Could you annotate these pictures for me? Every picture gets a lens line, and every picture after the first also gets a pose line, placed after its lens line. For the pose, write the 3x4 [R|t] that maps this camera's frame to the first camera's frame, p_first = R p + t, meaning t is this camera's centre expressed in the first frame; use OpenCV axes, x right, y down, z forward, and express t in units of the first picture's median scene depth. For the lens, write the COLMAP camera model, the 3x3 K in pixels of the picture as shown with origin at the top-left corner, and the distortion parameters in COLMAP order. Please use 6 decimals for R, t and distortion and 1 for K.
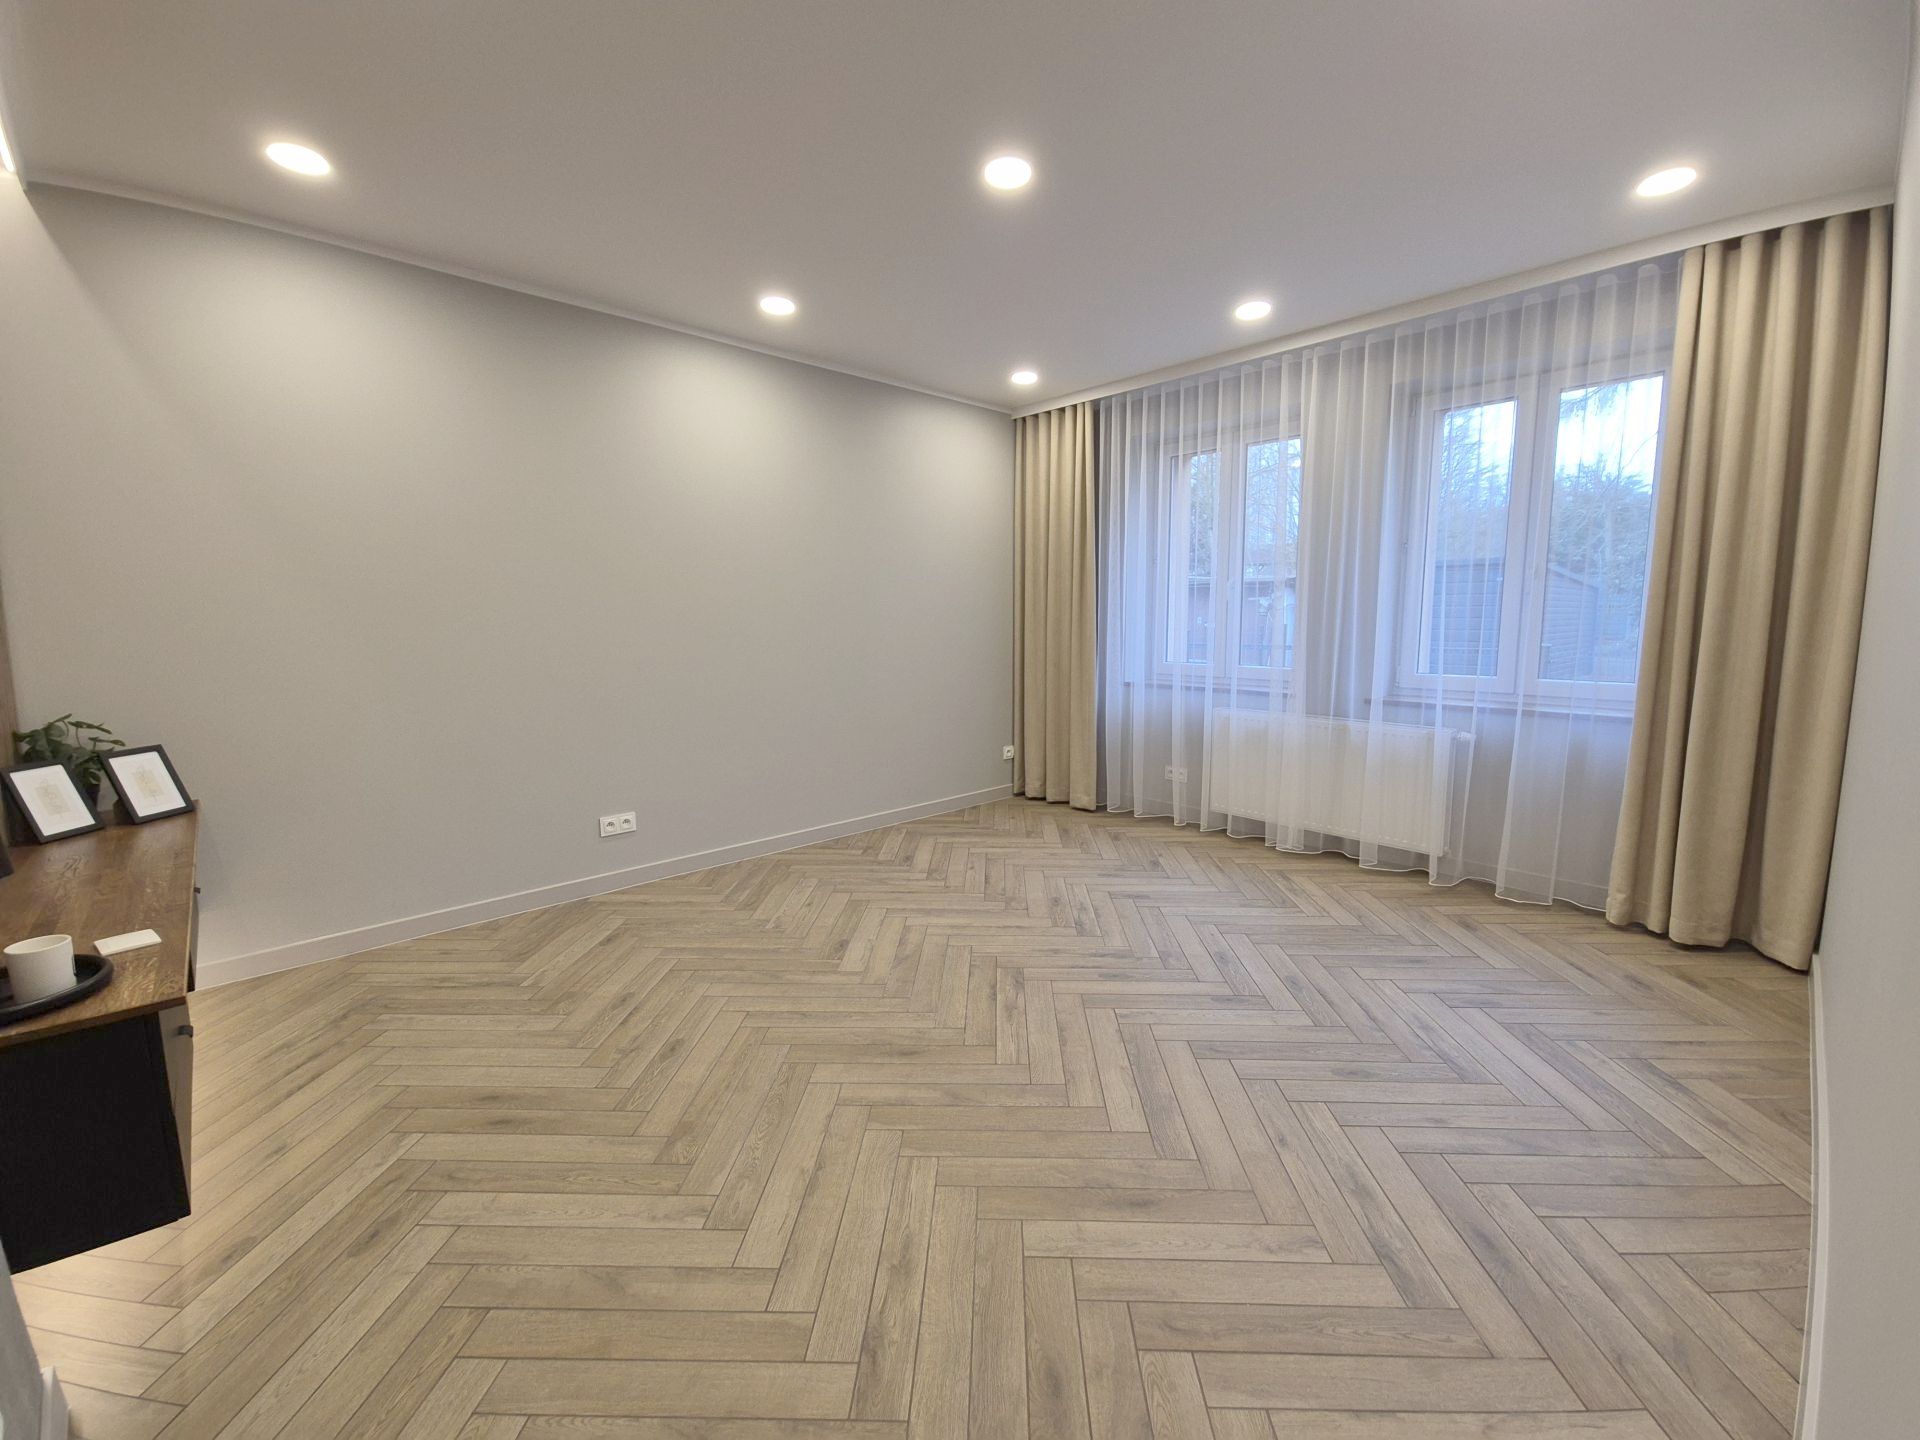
lens RADIAL K [[778.0, 0, 974.5], [0, 778.0, 707.8], [0, 0, 1]] dist [0.012452, -0.006716]
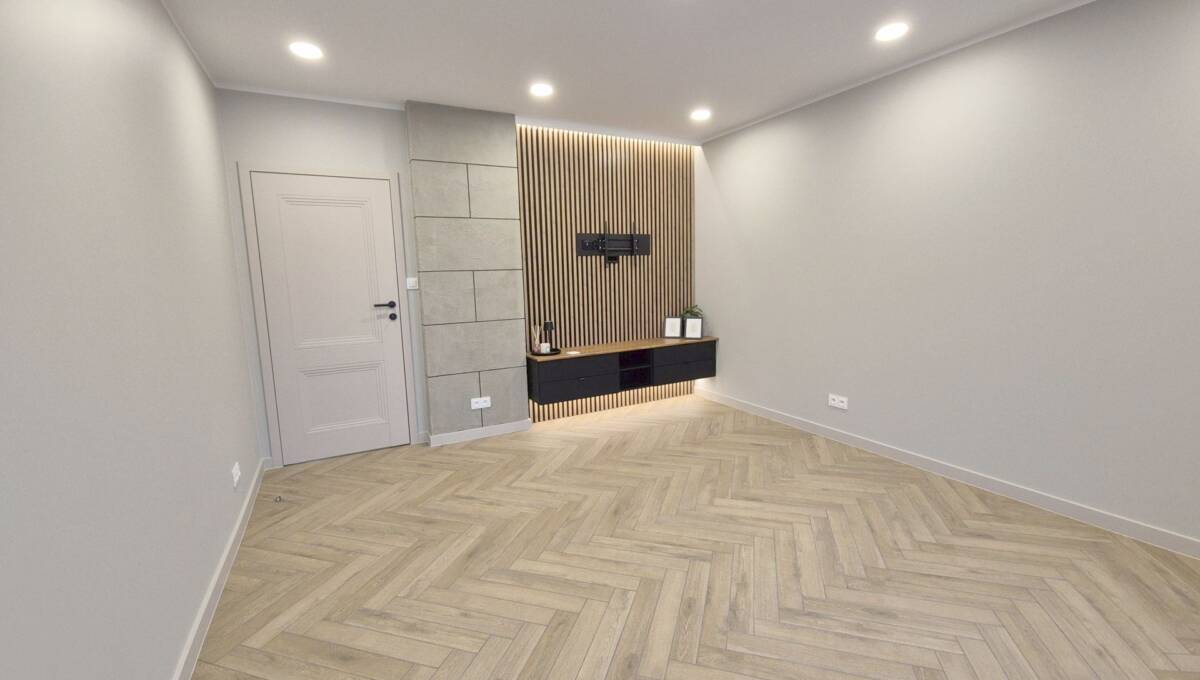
lens RADIAL K [[486.7, 0, 608.0], [0, 486.7, 332.1], [0, 0, 1]] dist [0.002039, -0.000364]
pose [[-0.254005, 0.132819, -0.958040, 0.869253], [-0.087828, 0.983267, 0.159602, -0.160620], [0.963207, 0.124682, -0.238089, 1.036122]]
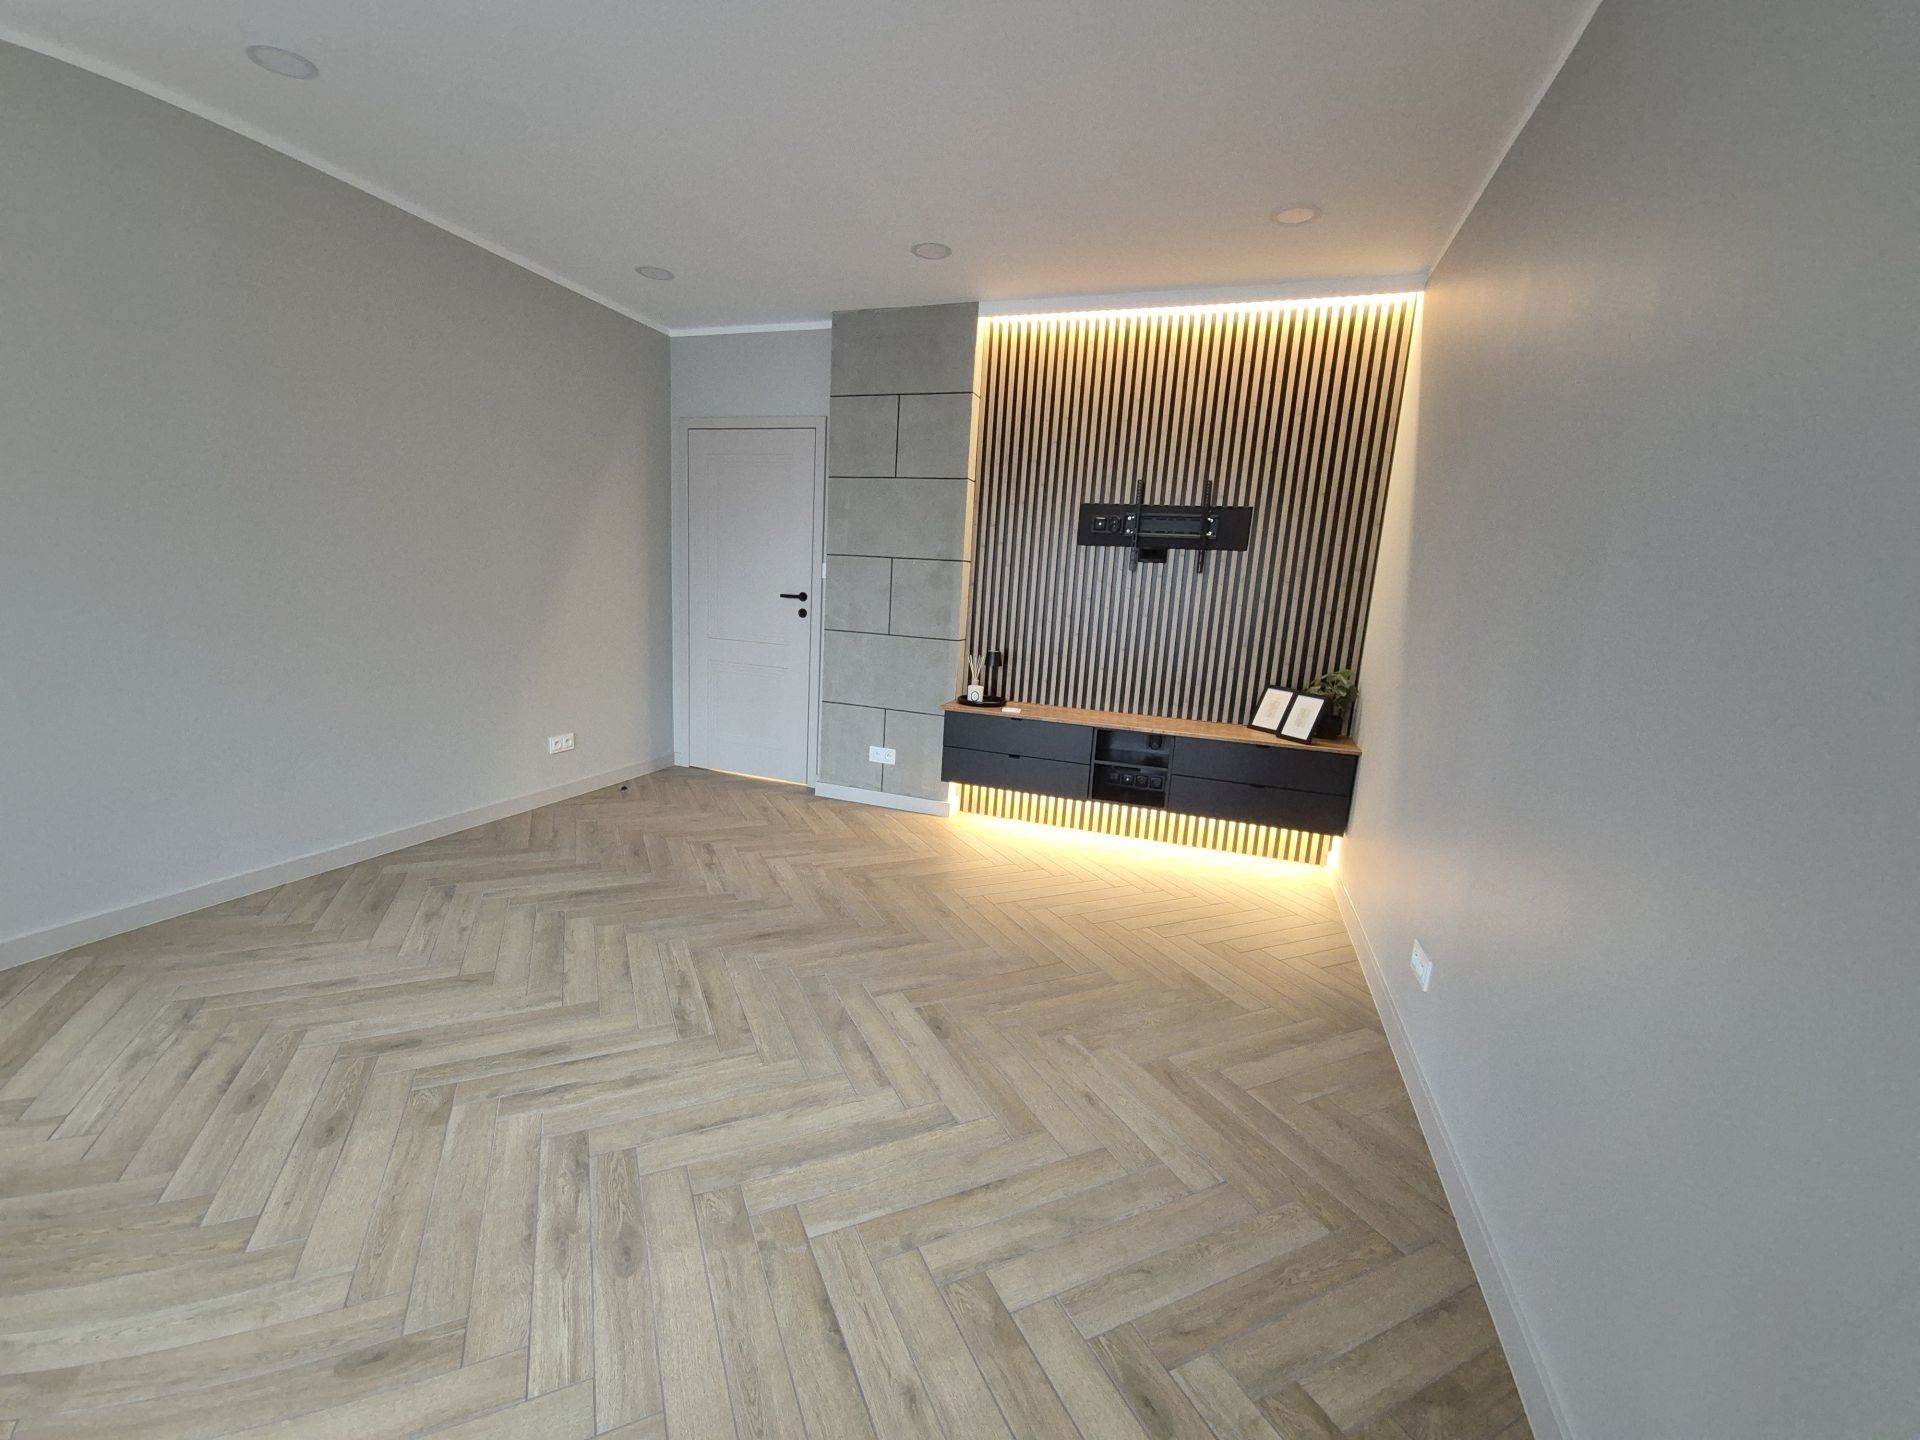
lens RADIAL K [[779.6, 0, 950.8], [0, 779.6, 730.4], [0, 0, 1]] dist [0.000174, -0.000175]
pose [[-0.888111, 0.038960, -0.457975, 0.170972], [-0.107462, 0.951185, 0.289309, -0.208905], [0.446890, 0.306153, -0.840571, 1.755487]]
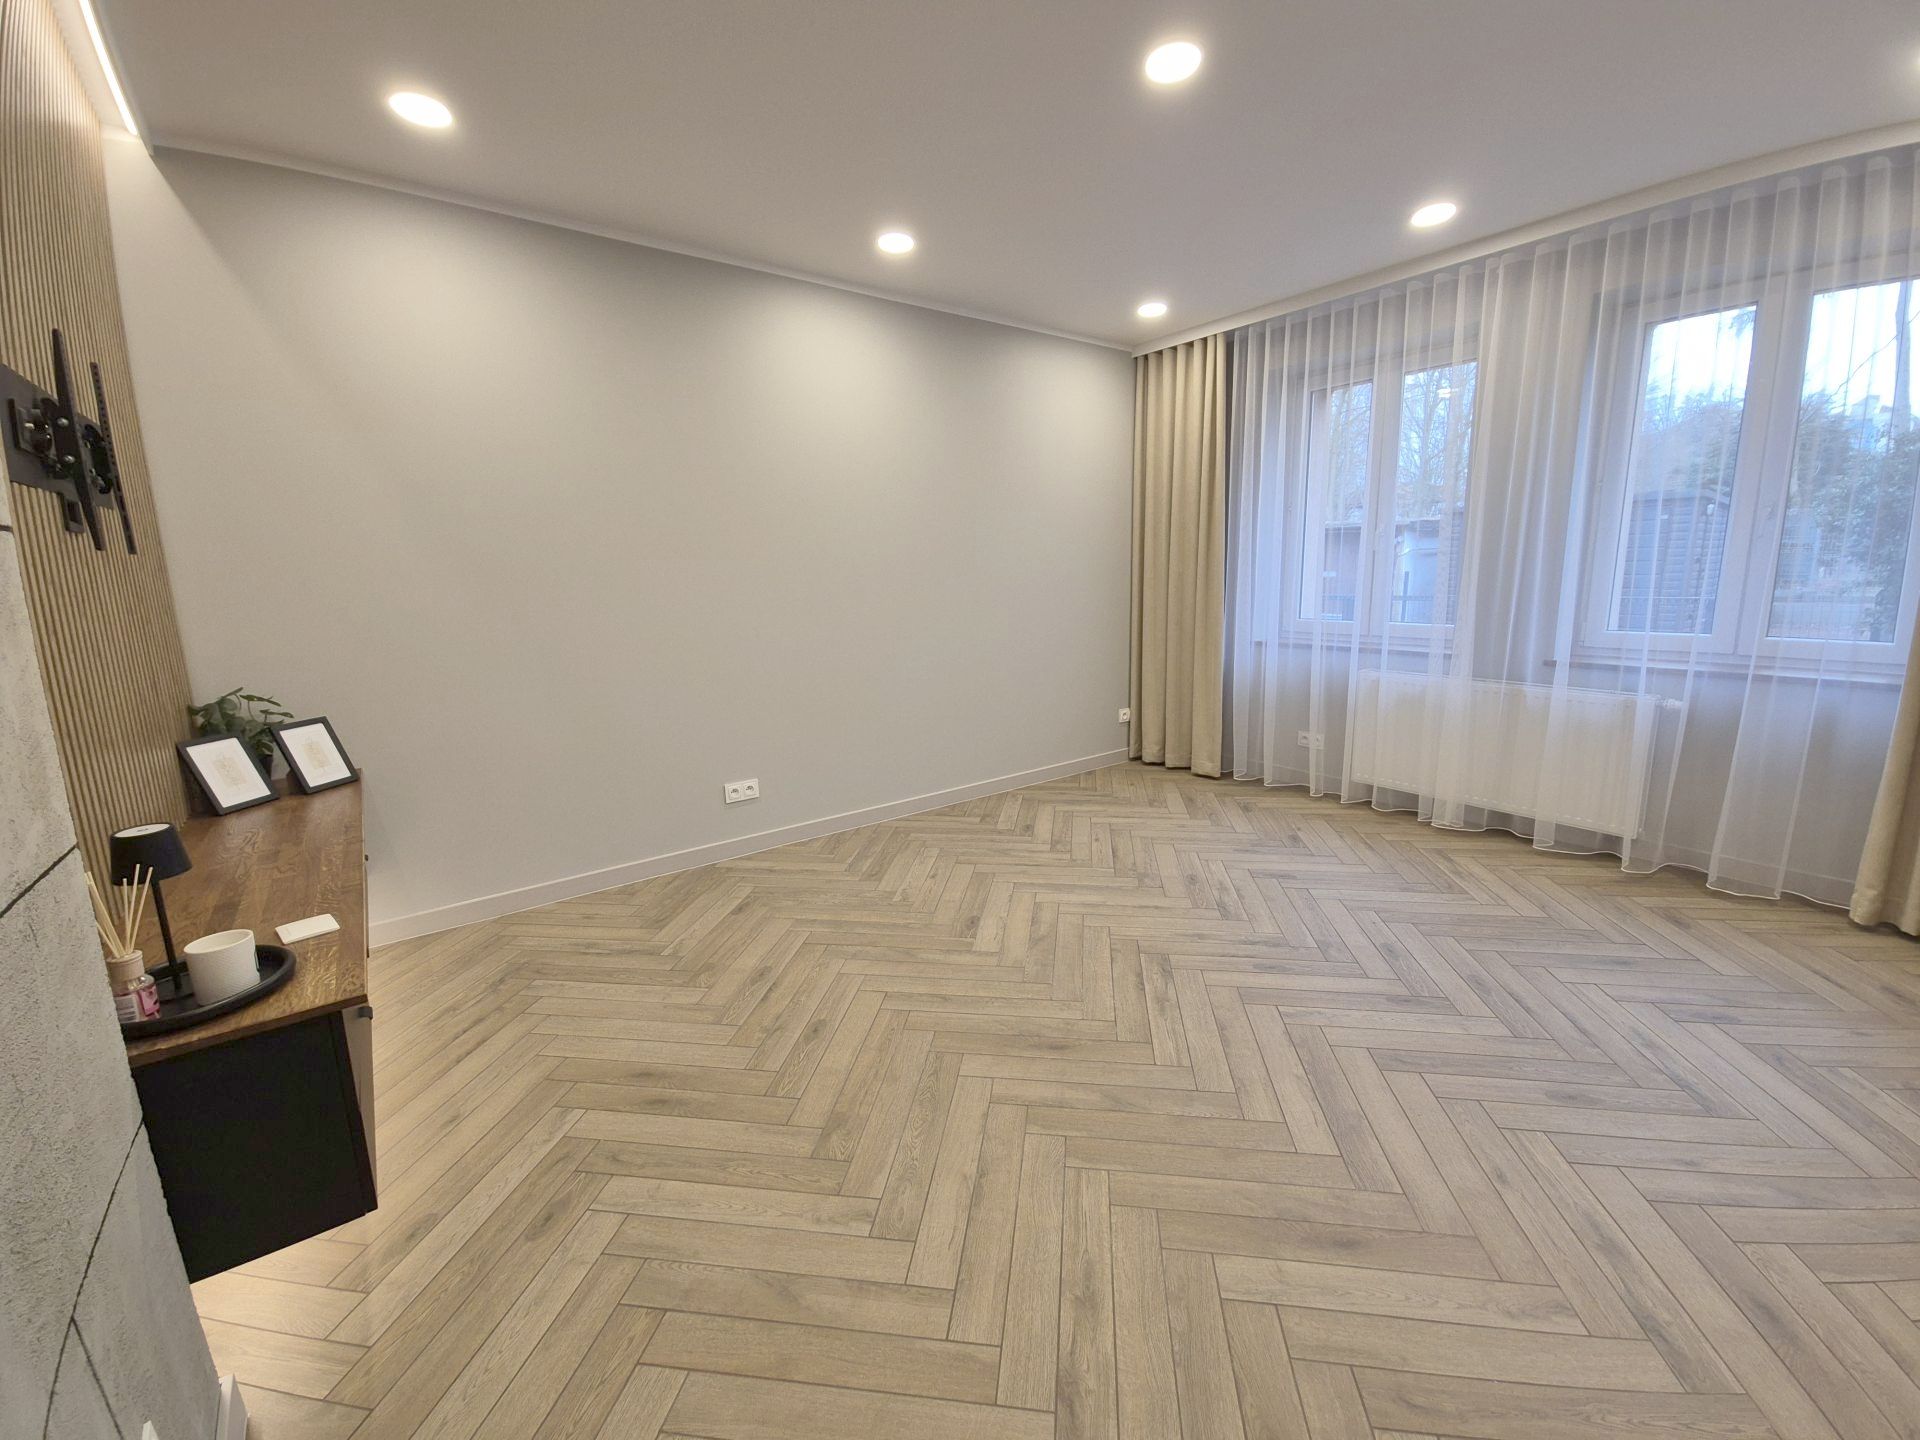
lens RADIAL K [[778.0, 0, 974.5], [0, 778.0, 707.8], [0, 0, 1]] dist [0.012452, -0.006716]
pose [[0.994127, 0.001759, -0.108209, -0.072447], [0.004829, 0.998151, 0.060593, -0.021698], [0.108116, -0.060759, 0.992280, 0.065236]]
